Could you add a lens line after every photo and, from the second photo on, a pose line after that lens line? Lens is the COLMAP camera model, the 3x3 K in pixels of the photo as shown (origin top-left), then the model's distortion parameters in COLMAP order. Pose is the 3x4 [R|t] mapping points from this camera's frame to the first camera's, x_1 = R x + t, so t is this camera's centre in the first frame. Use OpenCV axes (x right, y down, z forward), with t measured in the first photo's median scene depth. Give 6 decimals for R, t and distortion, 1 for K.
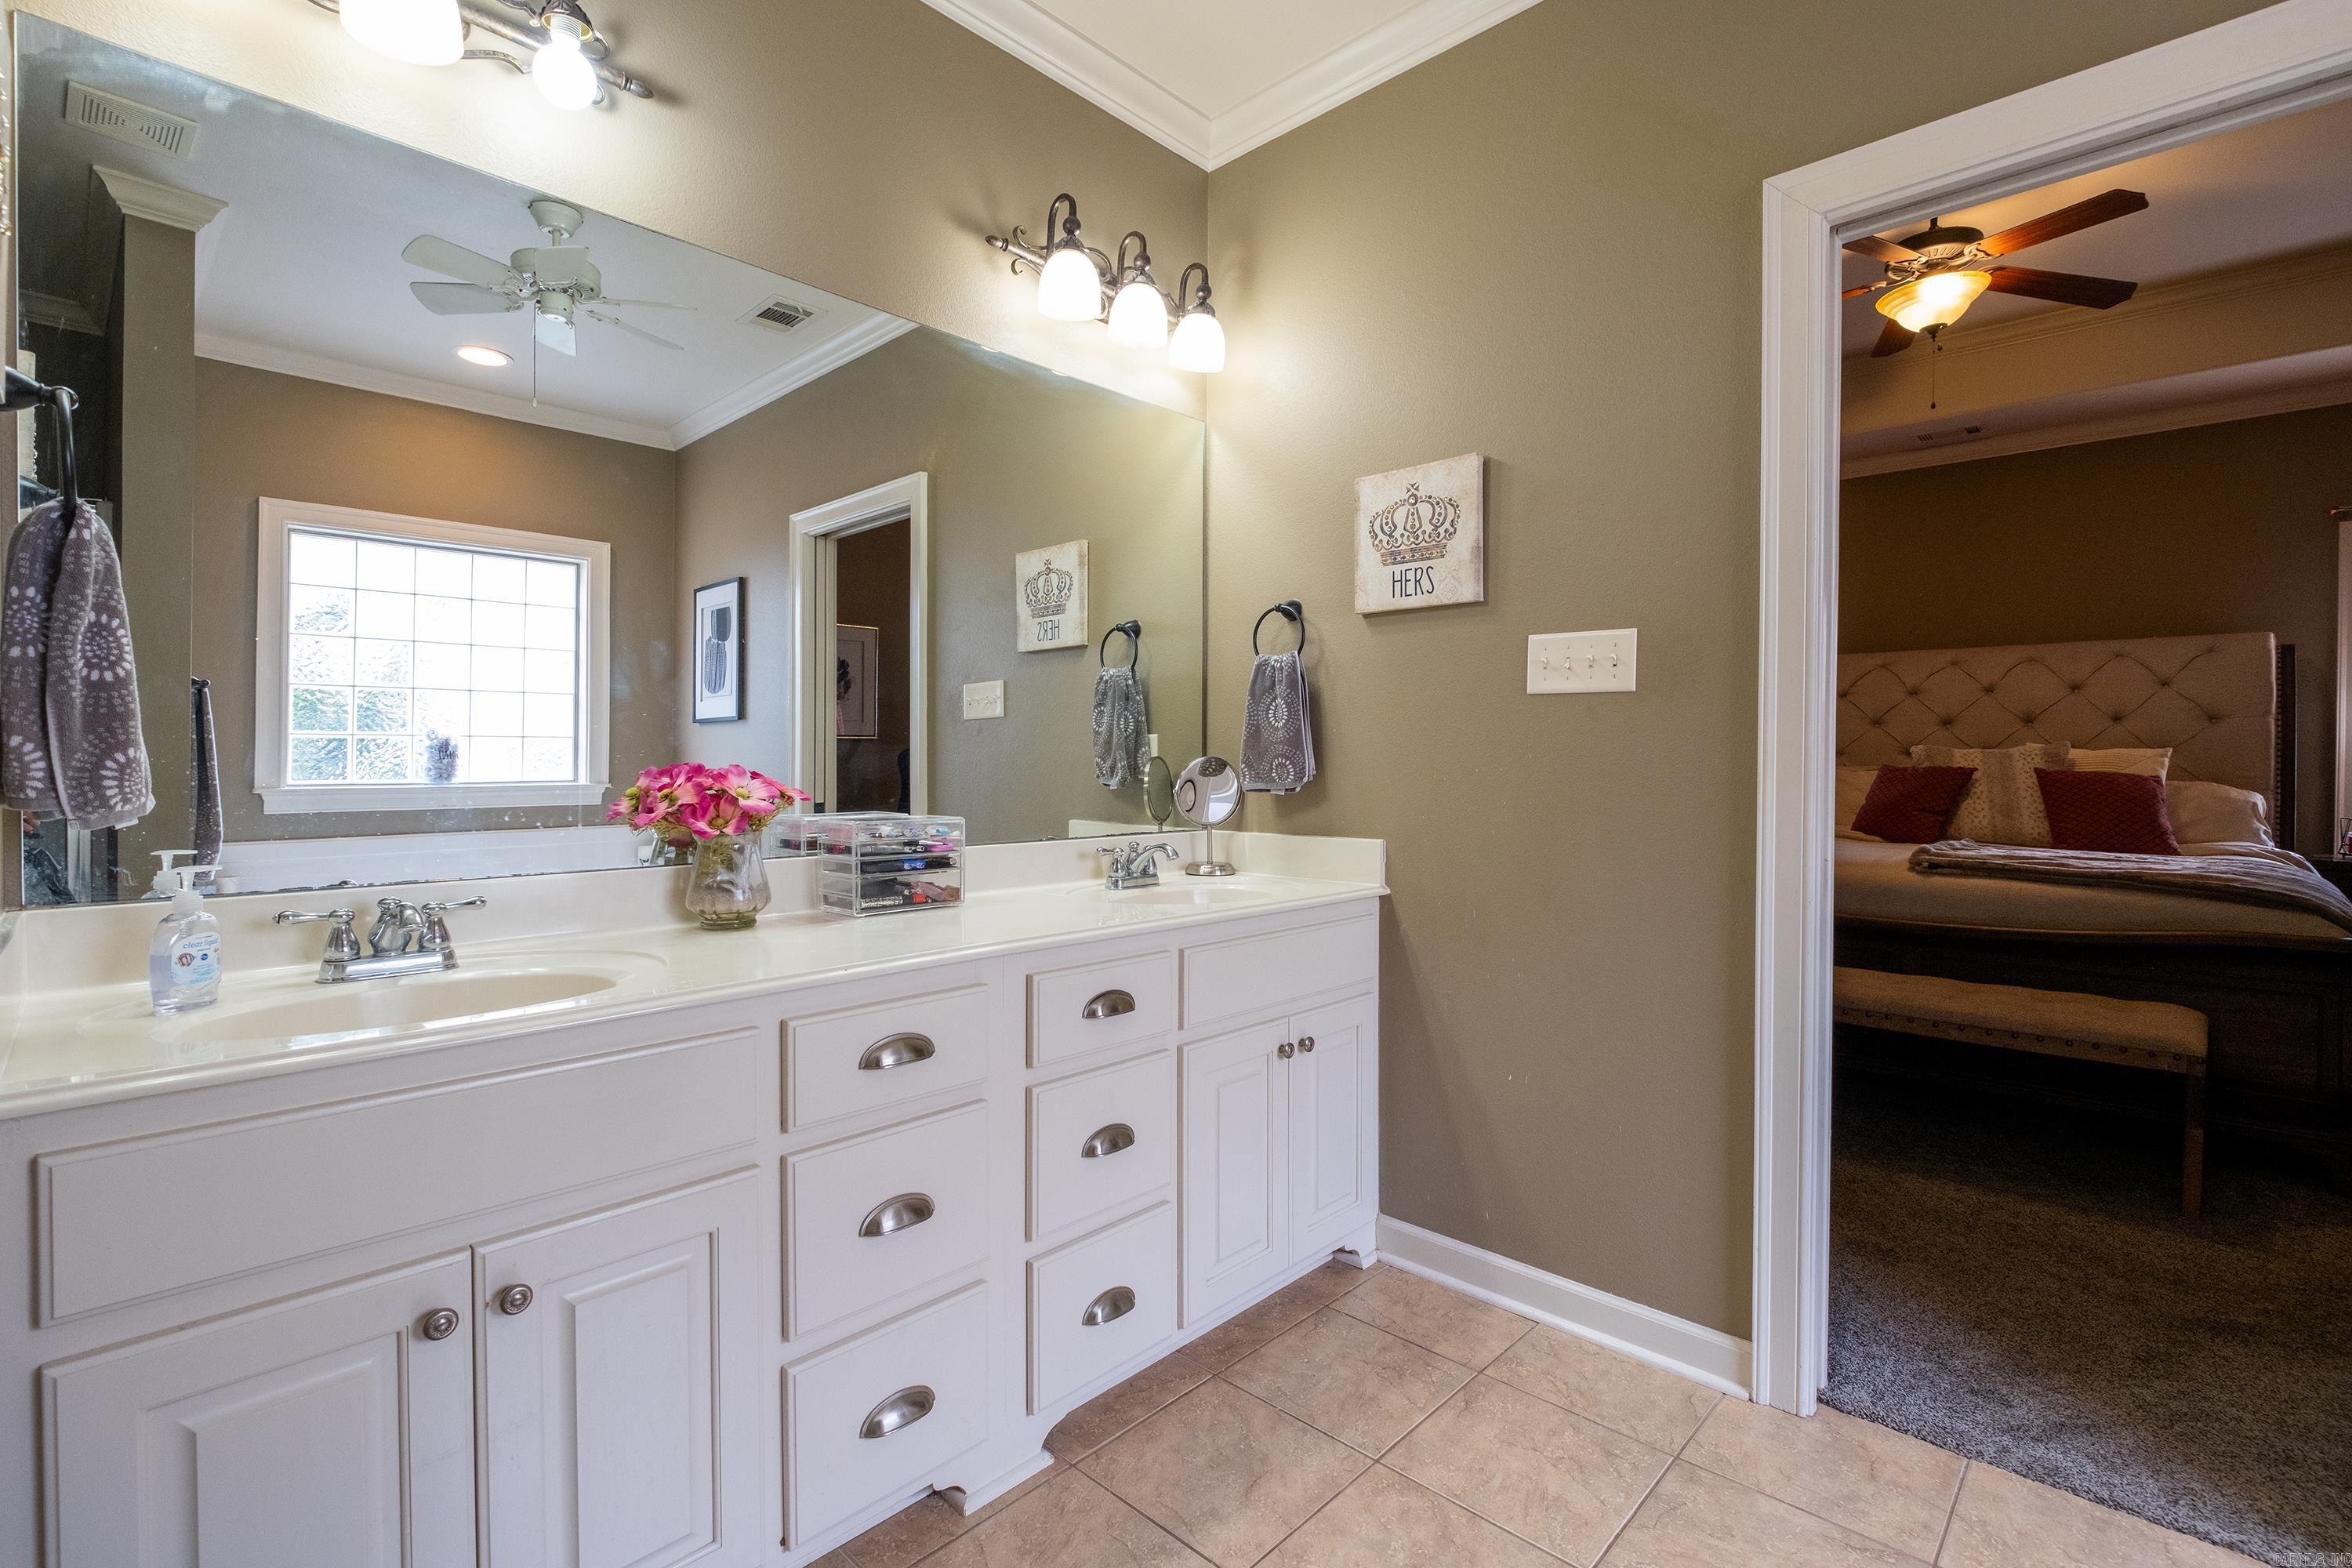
lens RADIAL K [[1066.6, 0, 1175.6], [0, 1066.6, 777.6], [0, 0, 1]] dist [-0.008898, 0.000664]
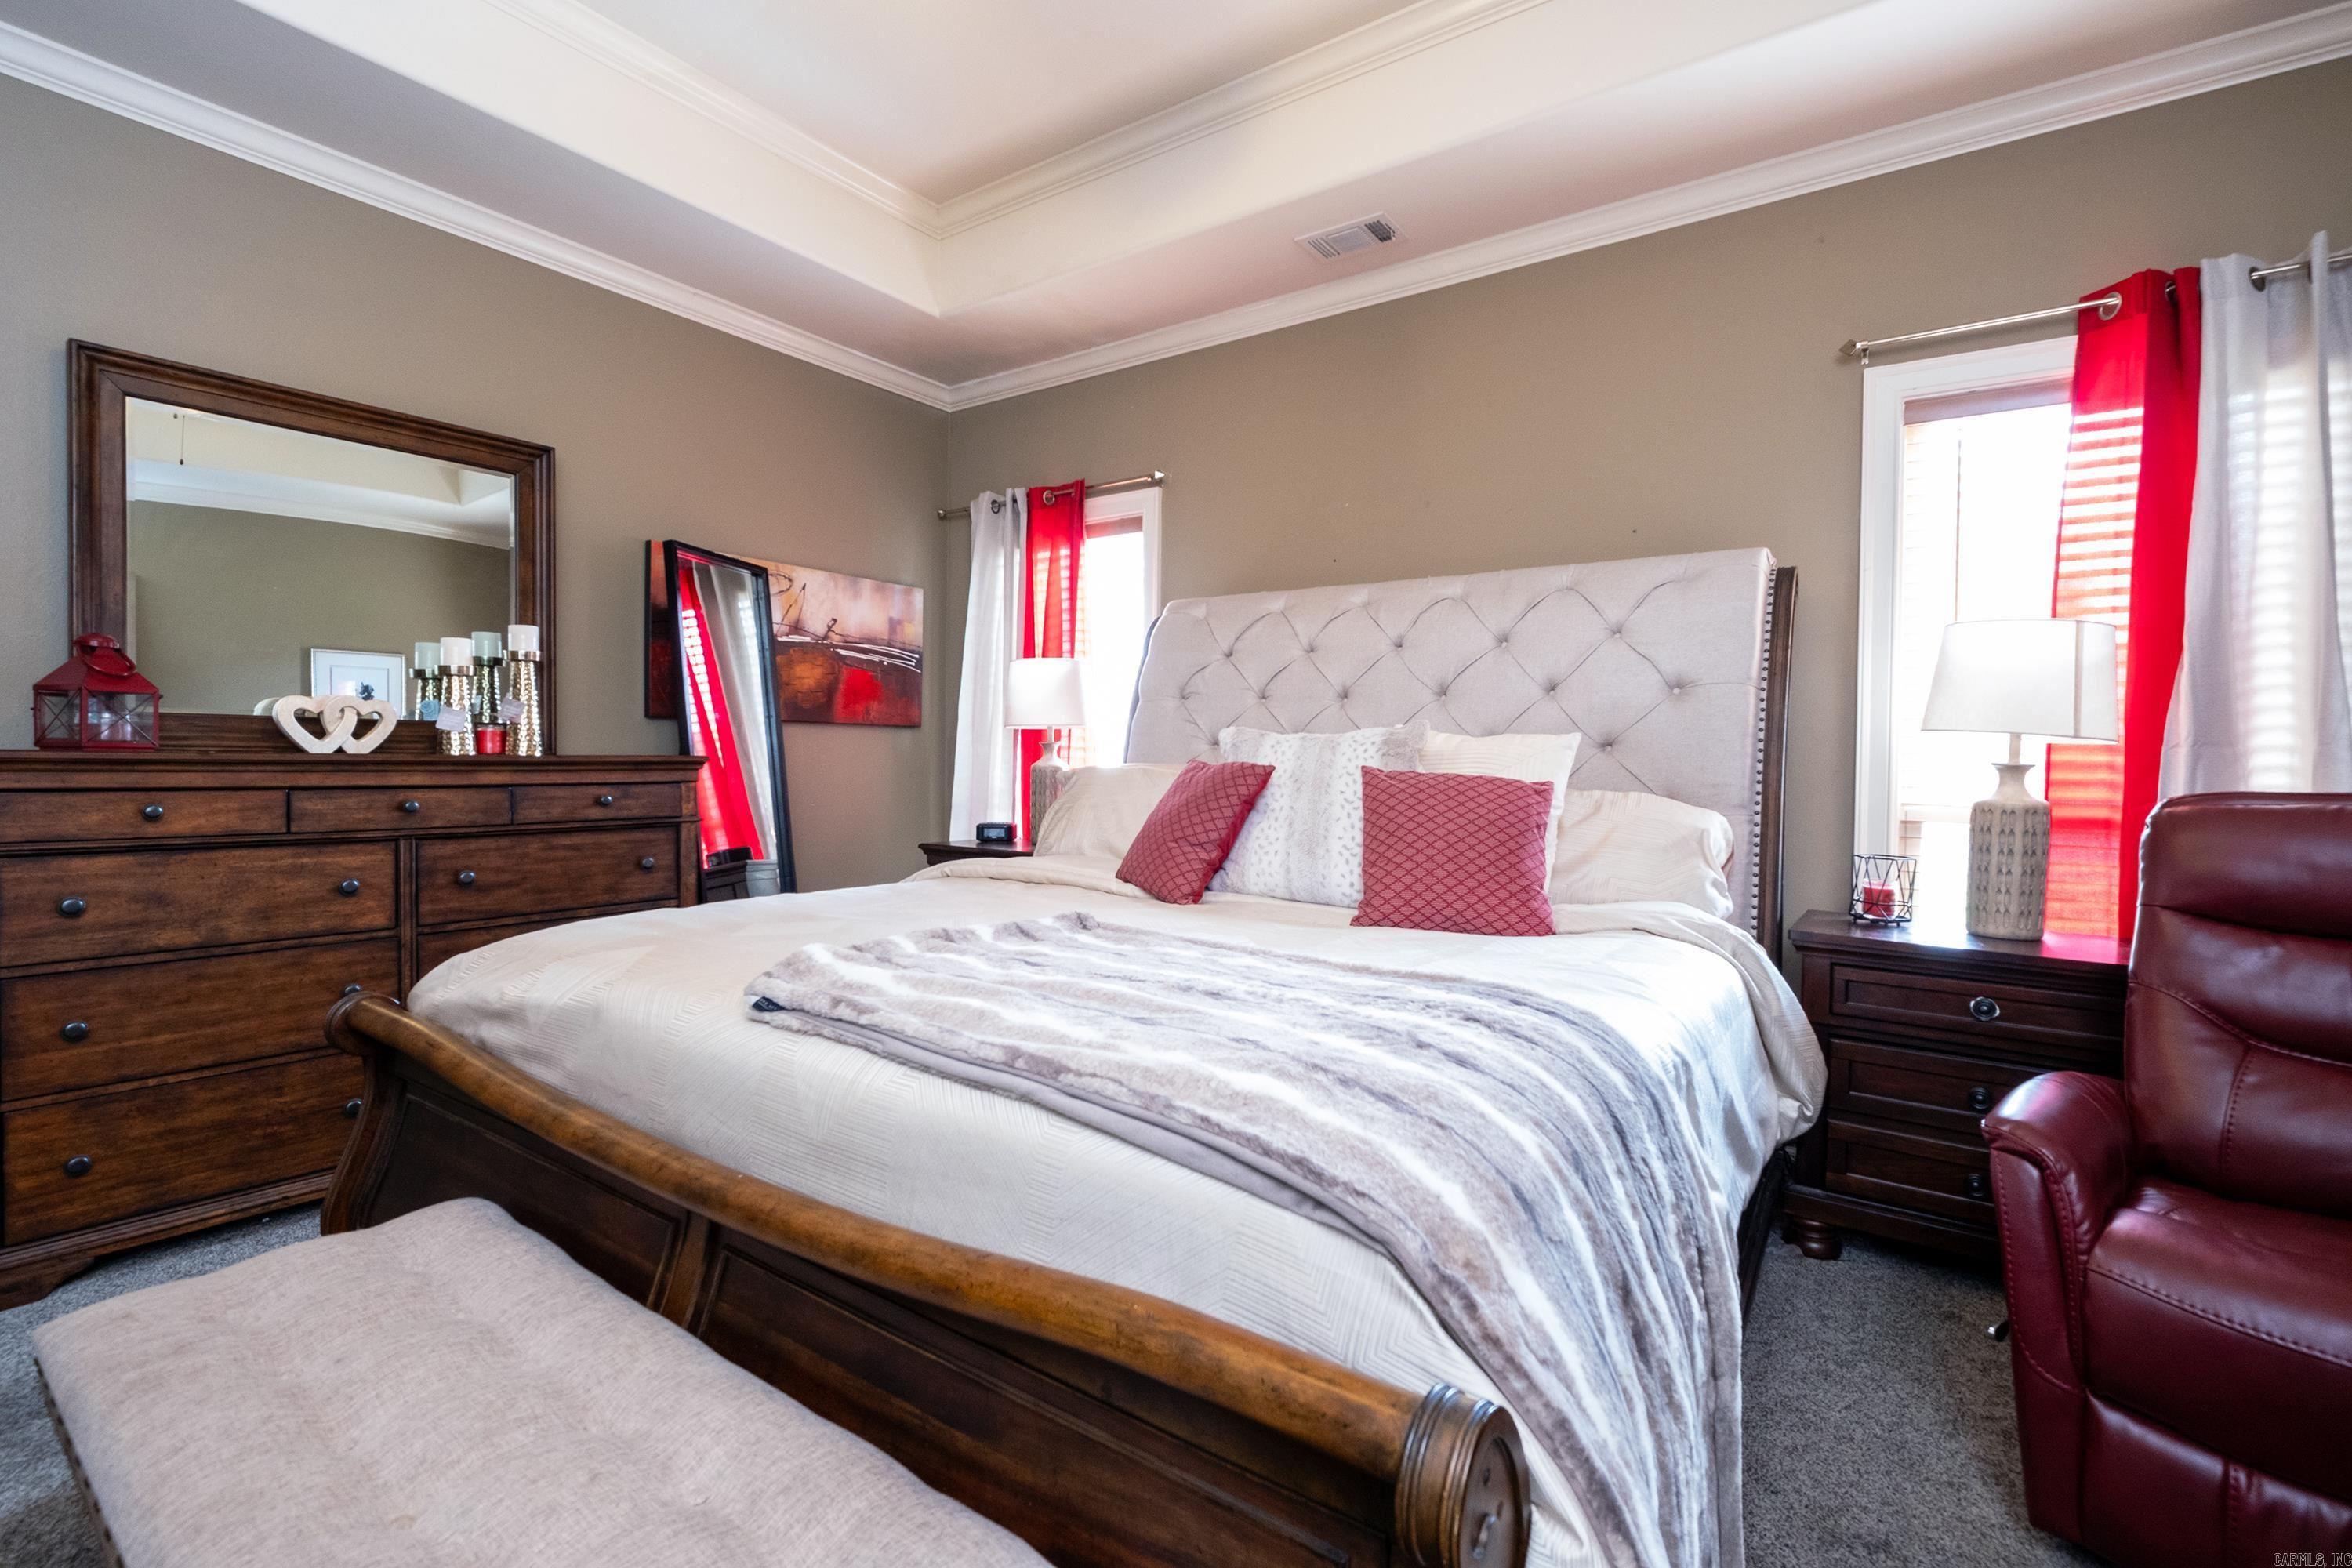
lens RADIAL K [[1066.6, 0, 1167.9], [0, 1066.6, 768.6], [0, 0, 1]] dist [-0.008898, 0.000664]
pose [[0.990918, 0.007275, 0.134274, 0.736555], [-0.005994, 0.999933, -0.009938, -0.002557], [-0.134337, 0.009043, 0.990894, 0.526647]]
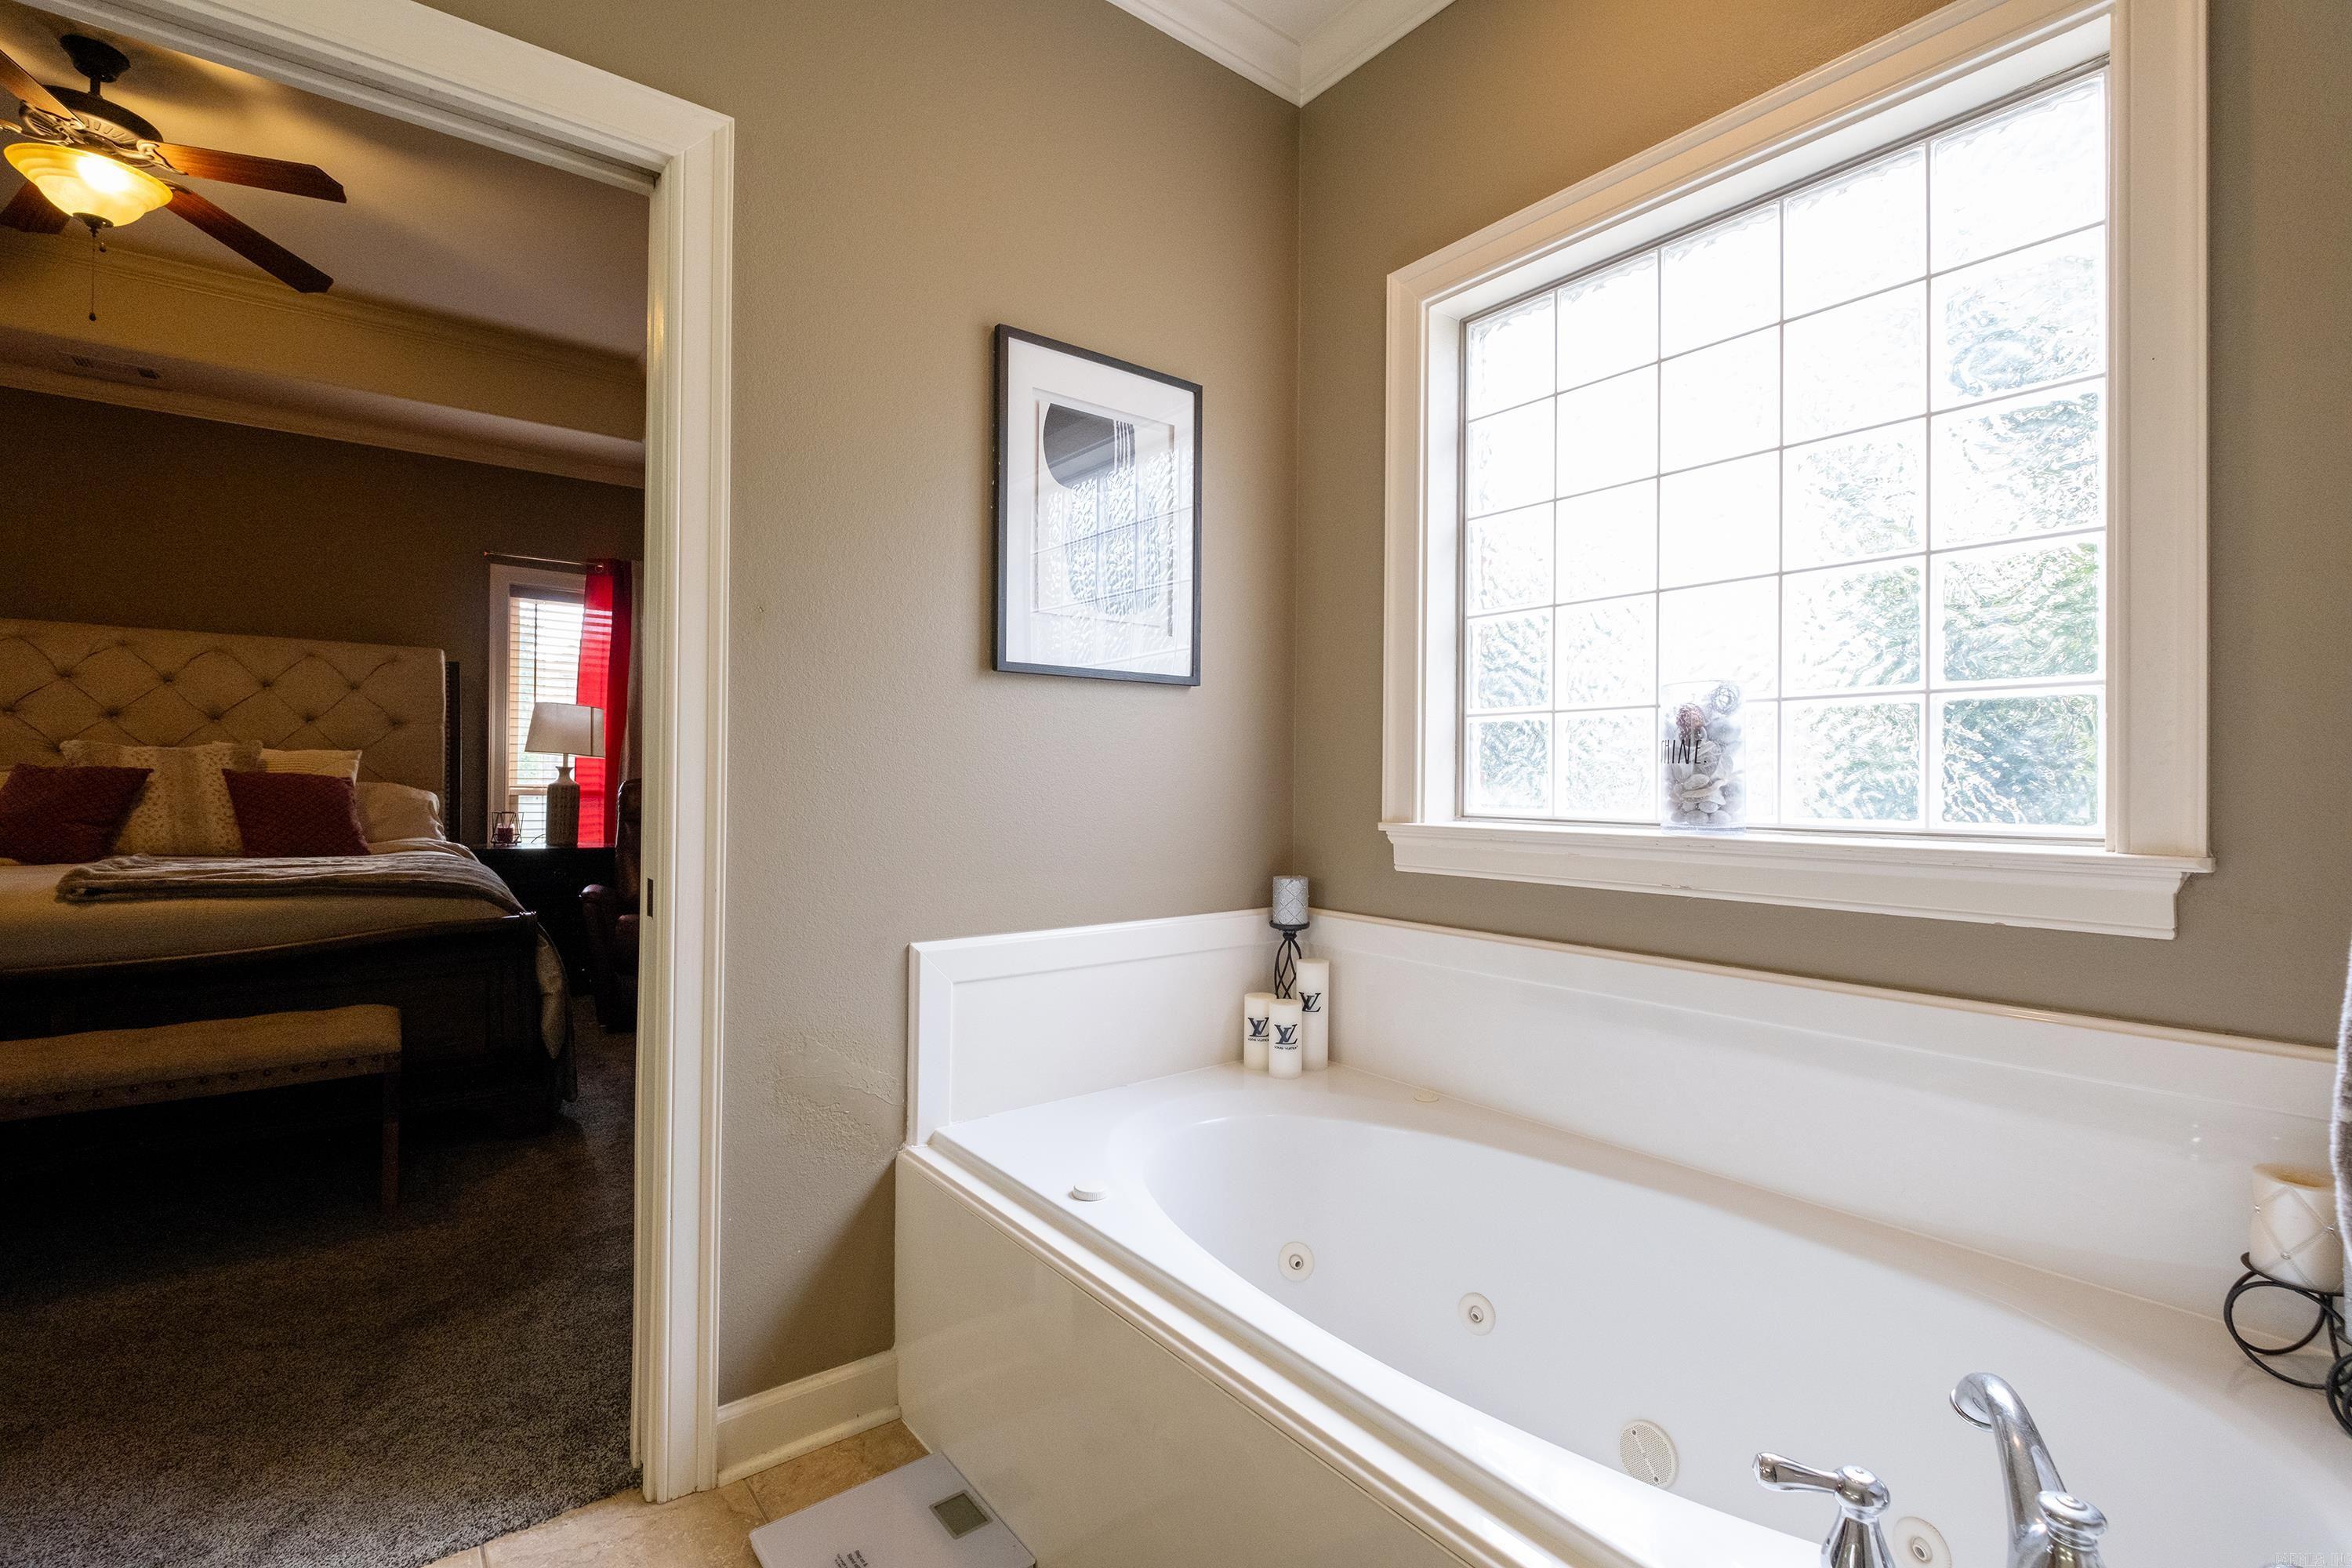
lens RADIAL K [[1066.6, 0, 1177.0], [0, 1066.6, 775.9], [0, 0, 1]] dist [-0.008898, 0.000664]
pose [[0.154527, -0.002009, 0.987986, 0.047605], [0.003817, 0.999992, 0.001437, -0.001957], [-0.987981, 0.003550, 0.154534, 0.062639]]
